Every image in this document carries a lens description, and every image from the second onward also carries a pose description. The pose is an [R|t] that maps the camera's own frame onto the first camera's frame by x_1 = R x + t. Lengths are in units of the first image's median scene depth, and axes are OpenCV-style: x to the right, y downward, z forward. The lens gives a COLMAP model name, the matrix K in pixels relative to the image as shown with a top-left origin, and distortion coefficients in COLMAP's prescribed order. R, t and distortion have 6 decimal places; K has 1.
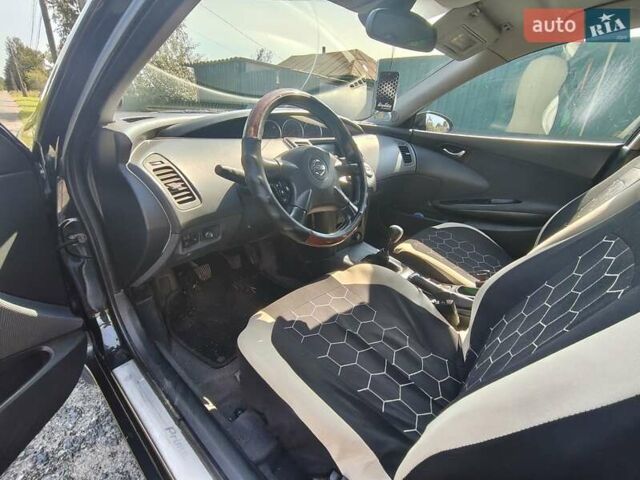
lens RADIAL K [[285.5, 0, 320.0], [0, 285.5, 240.0], [0, 0, 1]] dist [0.001432, 0.000671]
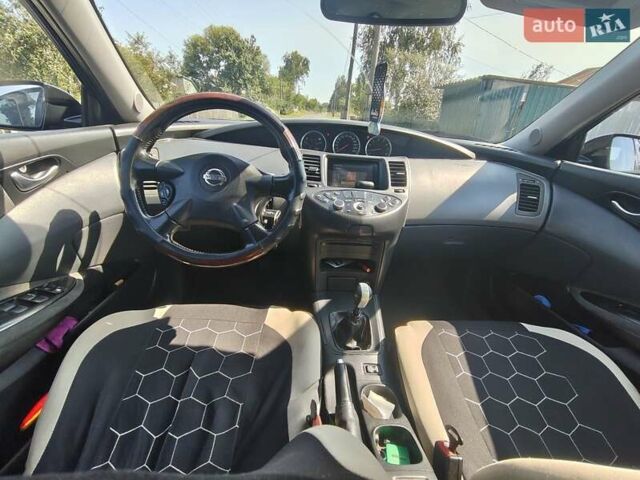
lens RADIAL K [[285.5, 0, 320.0], [0, 285.5, 240.0], [0, 0, 1]] dist [0.001432, 0.000671]
pose [[0.725546, 0.284557, -0.626586, 0.540883], [-0.320812, 0.945374, 0.057852, -0.144287], [0.608820, 0.159042, 0.777202, 0.353428]]
